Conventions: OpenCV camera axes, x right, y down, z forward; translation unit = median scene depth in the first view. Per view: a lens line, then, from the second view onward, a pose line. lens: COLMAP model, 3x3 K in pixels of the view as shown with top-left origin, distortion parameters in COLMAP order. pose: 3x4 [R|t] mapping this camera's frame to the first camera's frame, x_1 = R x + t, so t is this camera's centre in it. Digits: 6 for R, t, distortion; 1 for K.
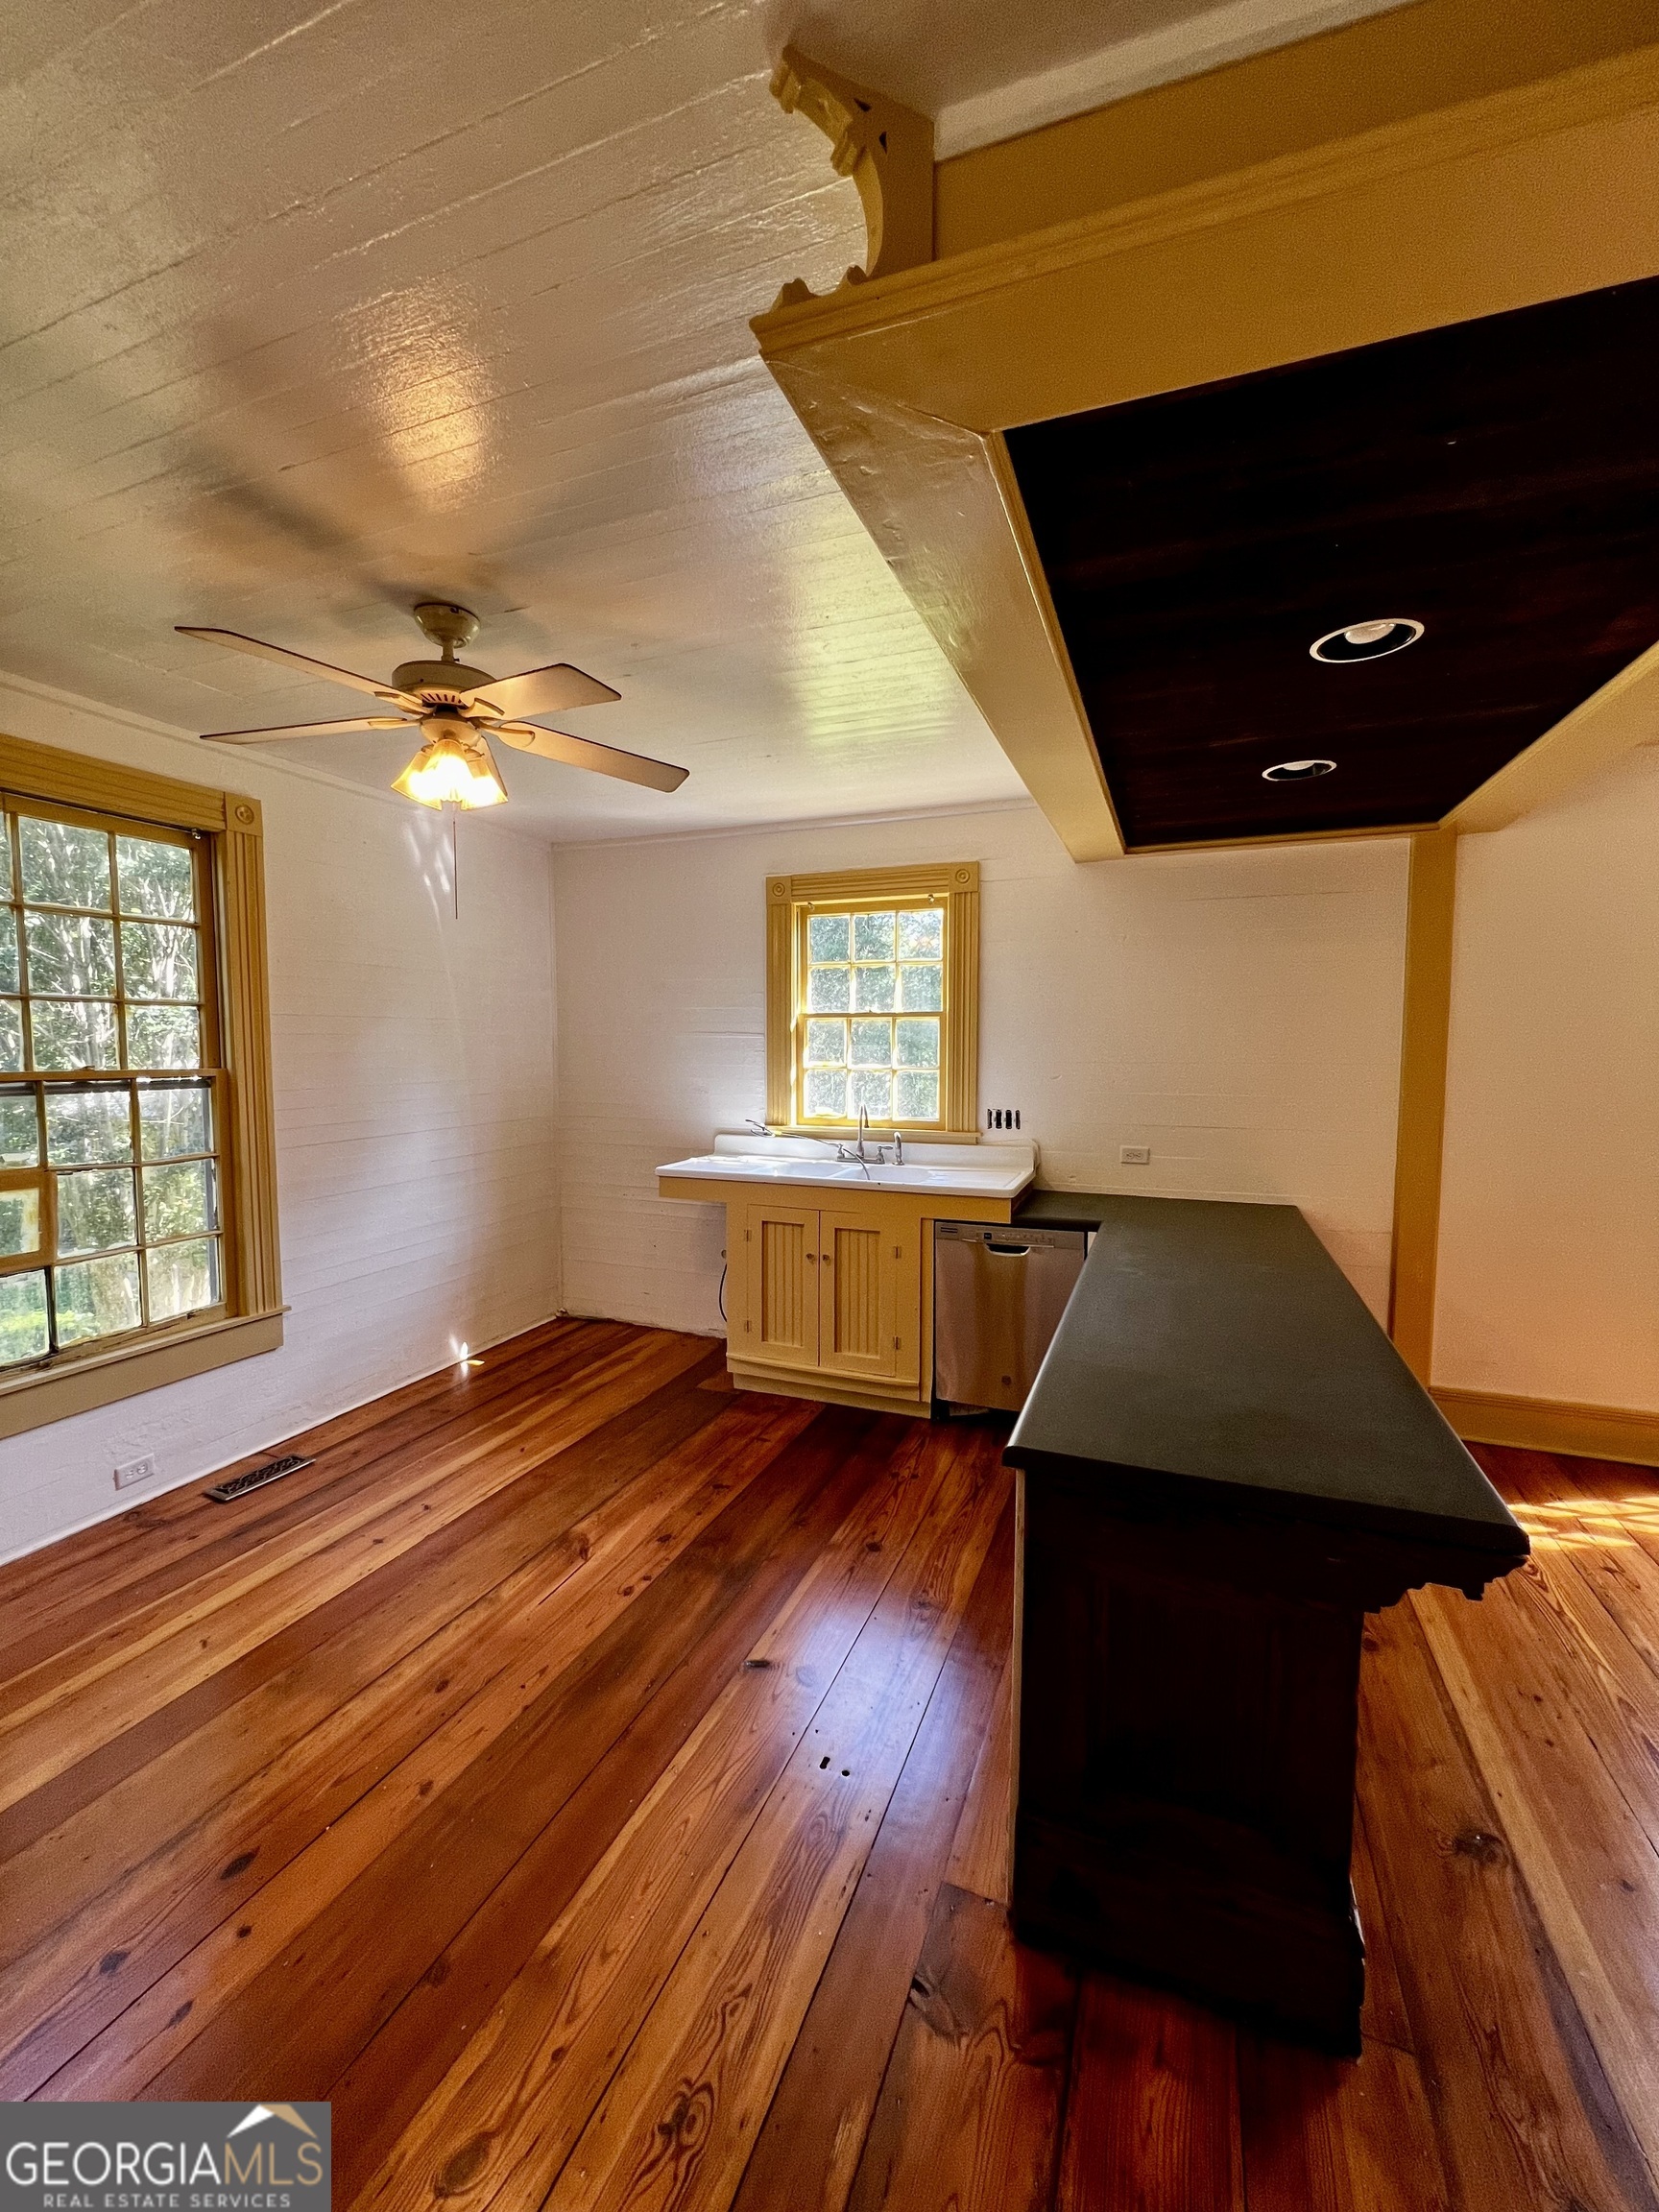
lens RADIAL K [[887.5, 0, 826.9], [0, 887.5, 1108.6], [0, 0, 1]] dist [-0.002538, 0.001131]
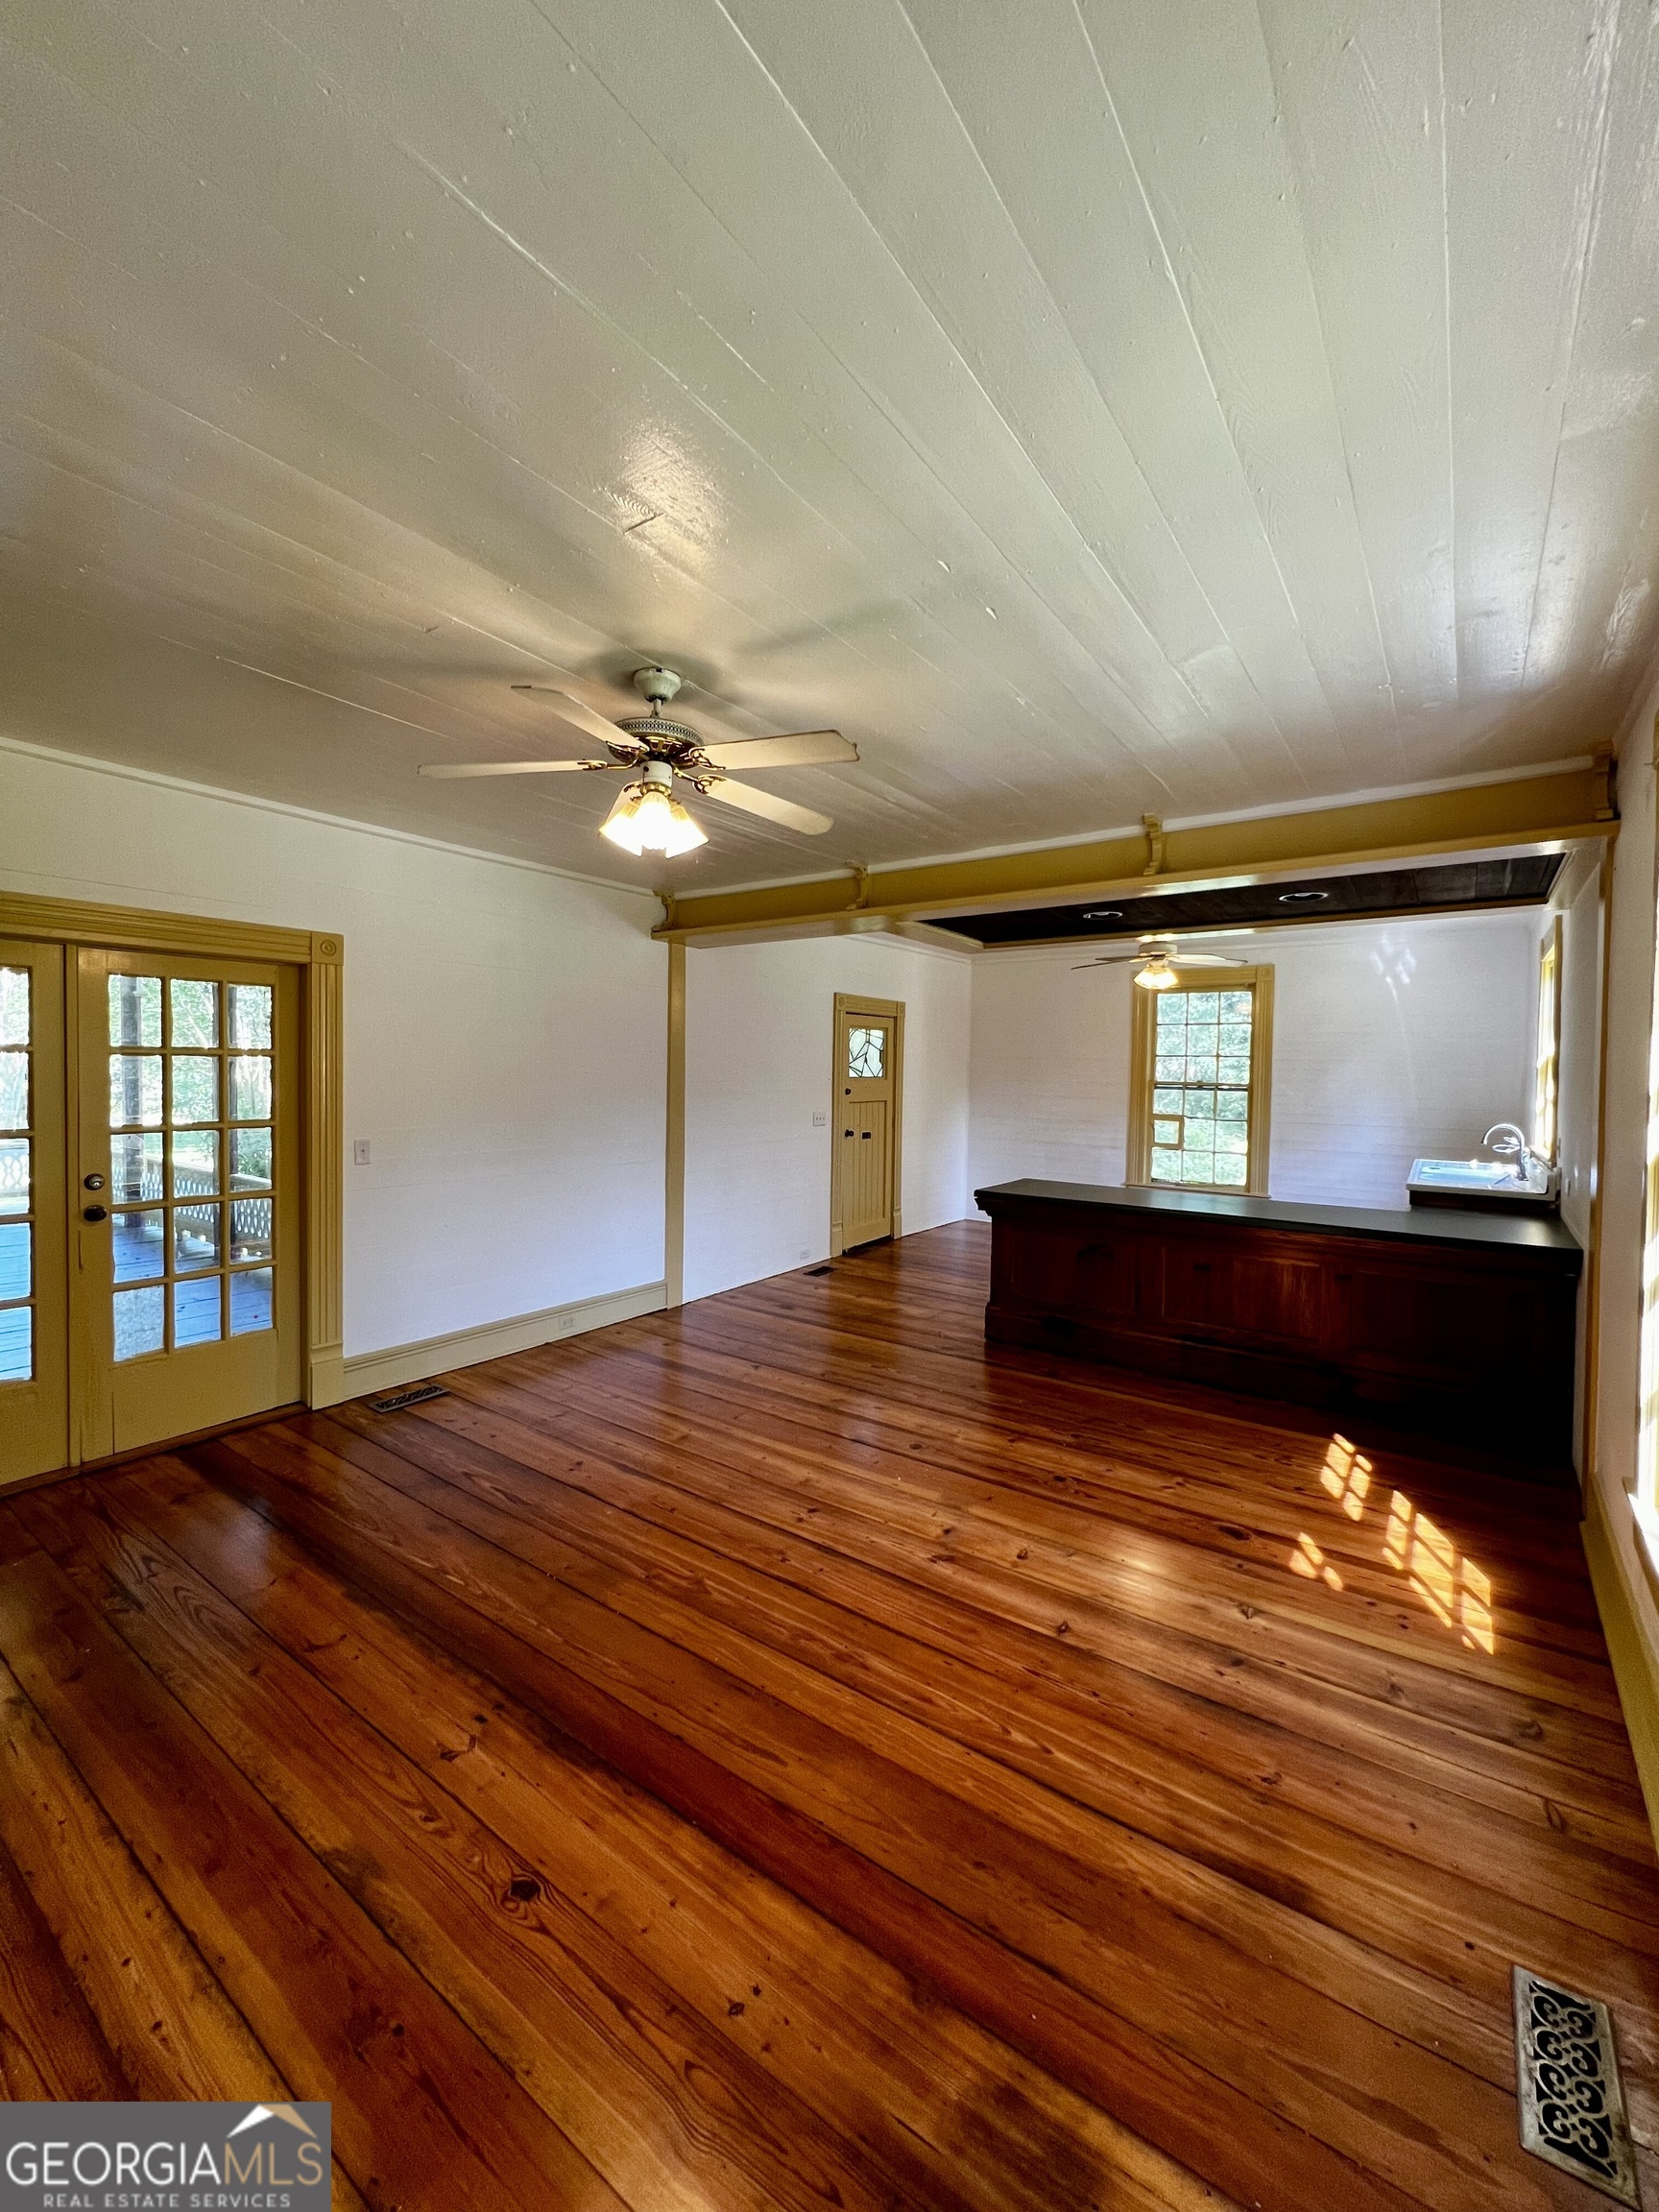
lens RADIAL K [[887.5, 0, 837.9], [0, 887.5, 1101.6], [0, 0, 1]] dist [-0.002538, 0.001131]
pose [[-0.236894, 0.035136, -0.970900, 1.467913], [-0.085189, 0.994745, 0.056784, -0.030633], [0.967793, 0.096162, -0.232657, 0.394041]]
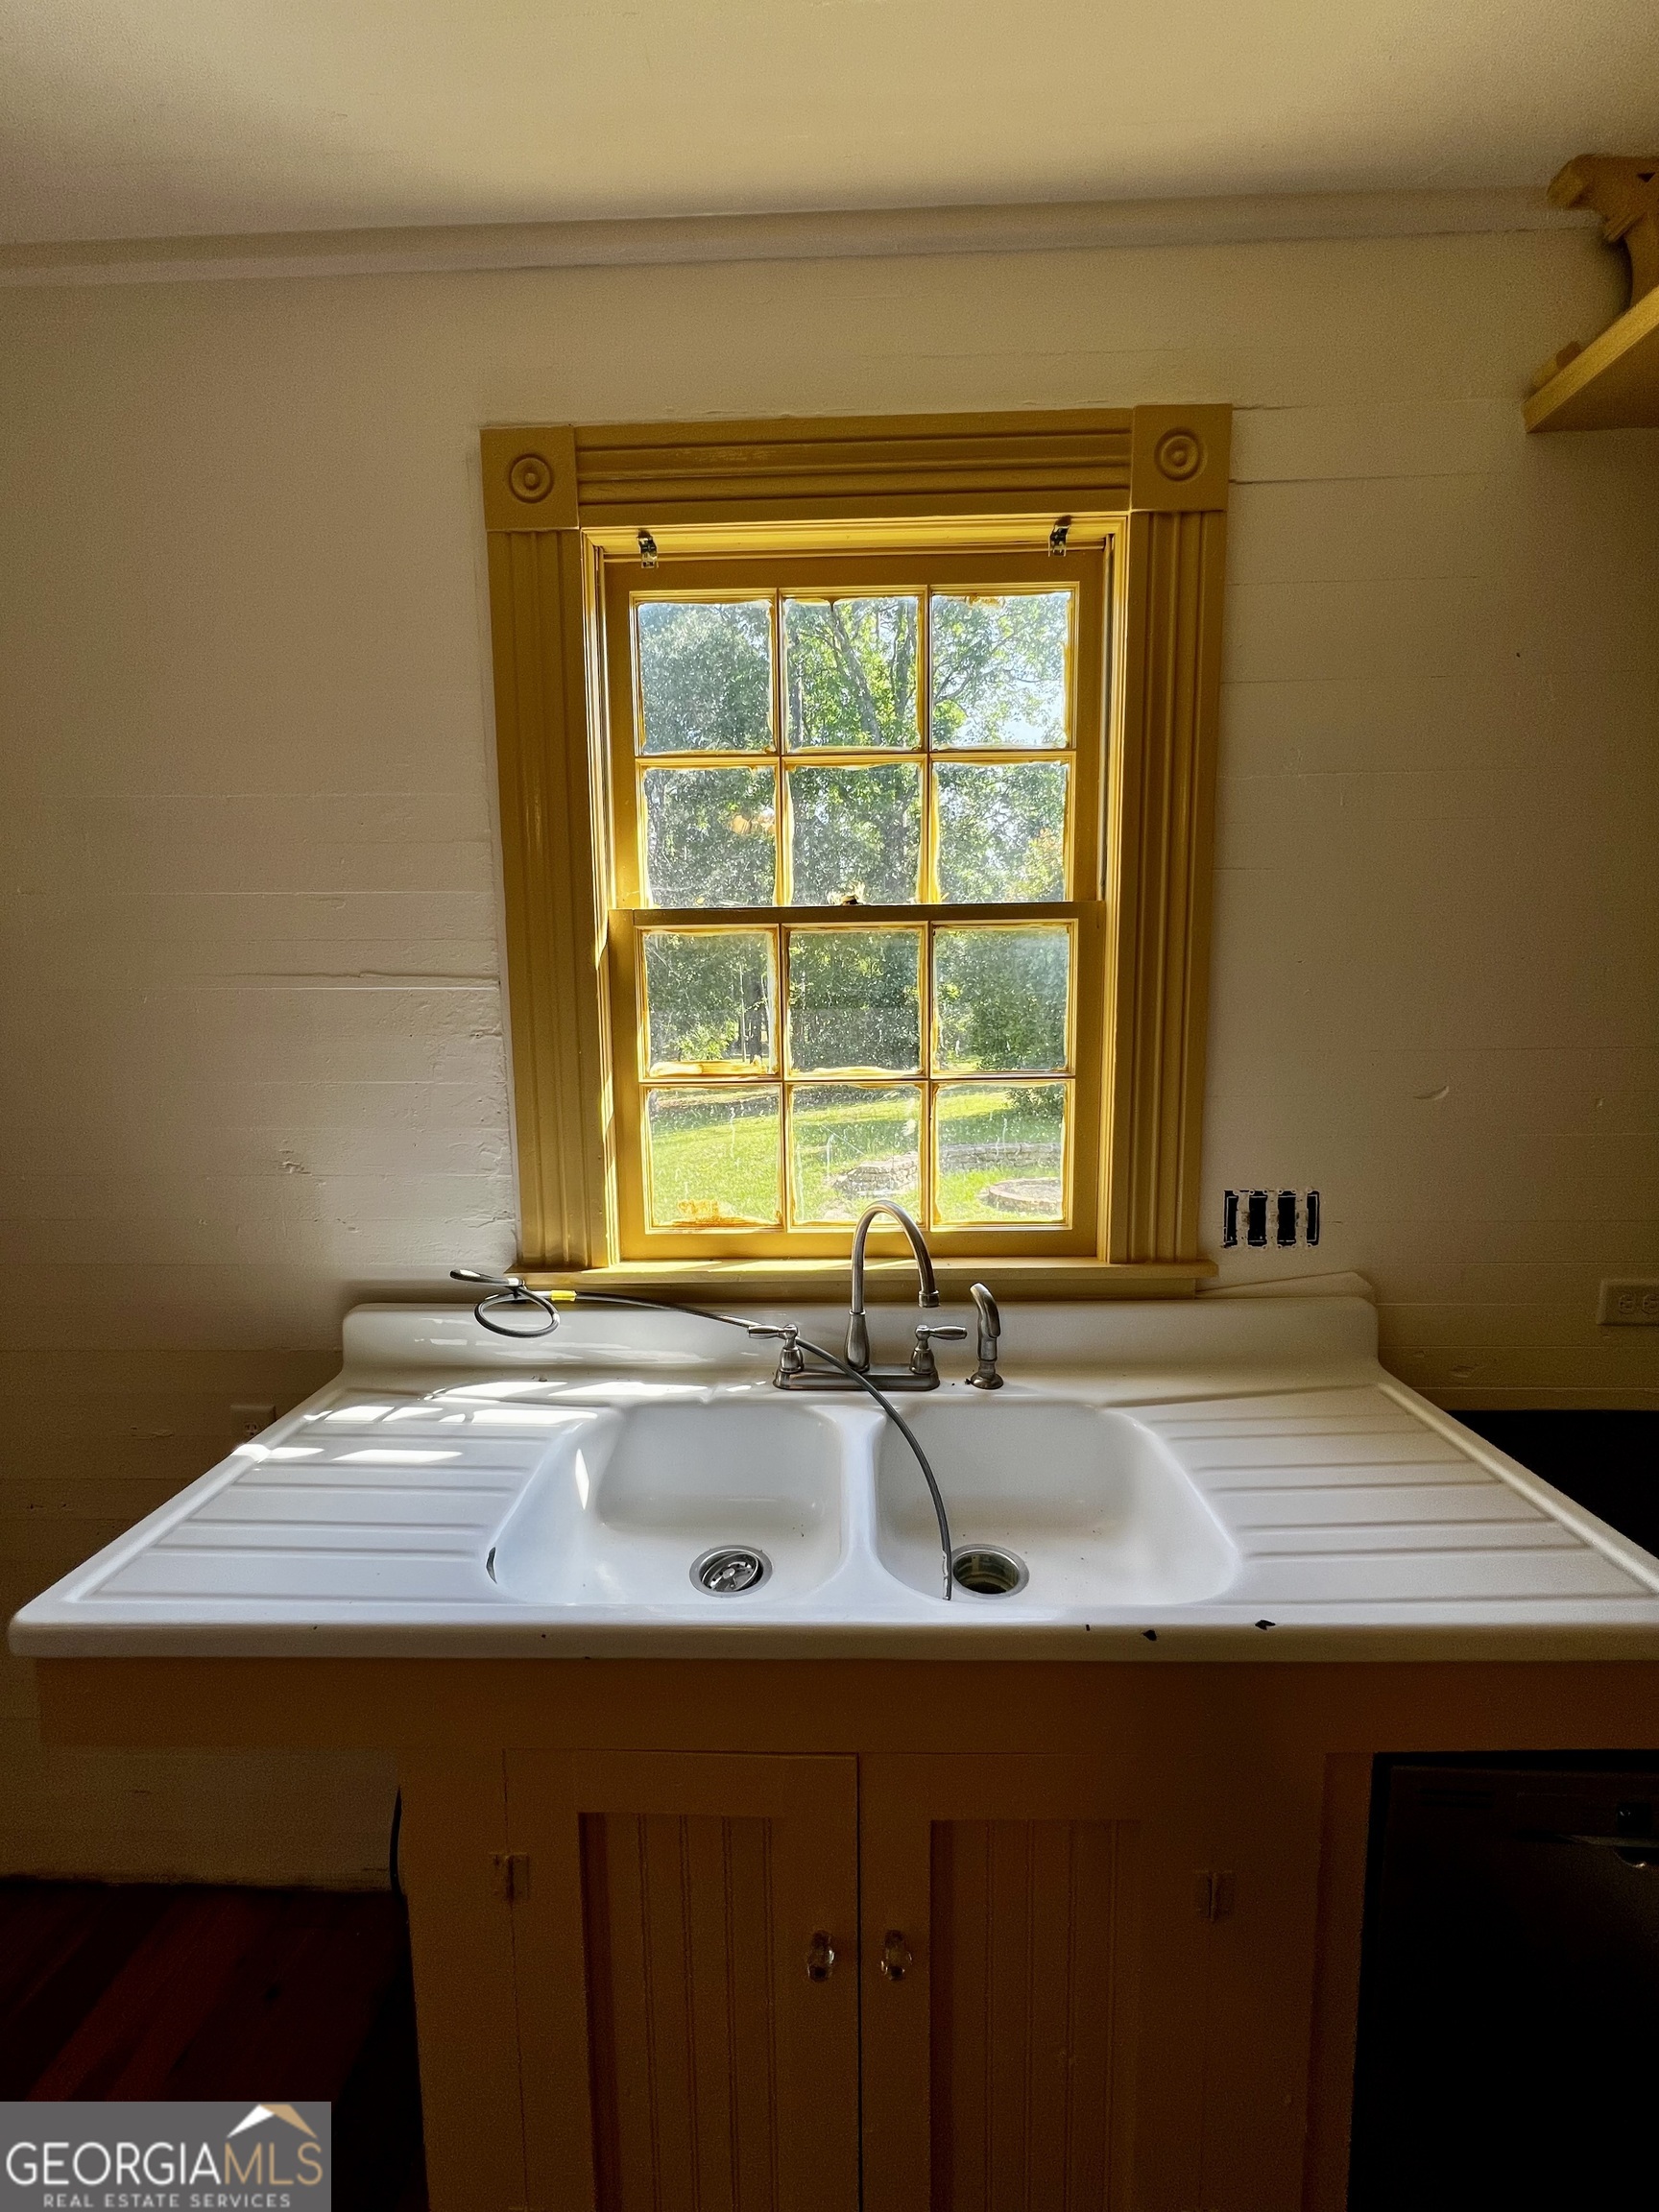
lens RADIAL K [[887.5, 0, 827.7], [0, 887.5, 1107.9], [0, 0, 1]] dist [-0.002538, 0.001131]
pose [[0.941491, -0.050018, 0.333305, -0.075558], [0.038416, 0.998407, 0.041316, -0.051908], [-0.334841, -0.026094, 0.941913, 0.740109]]
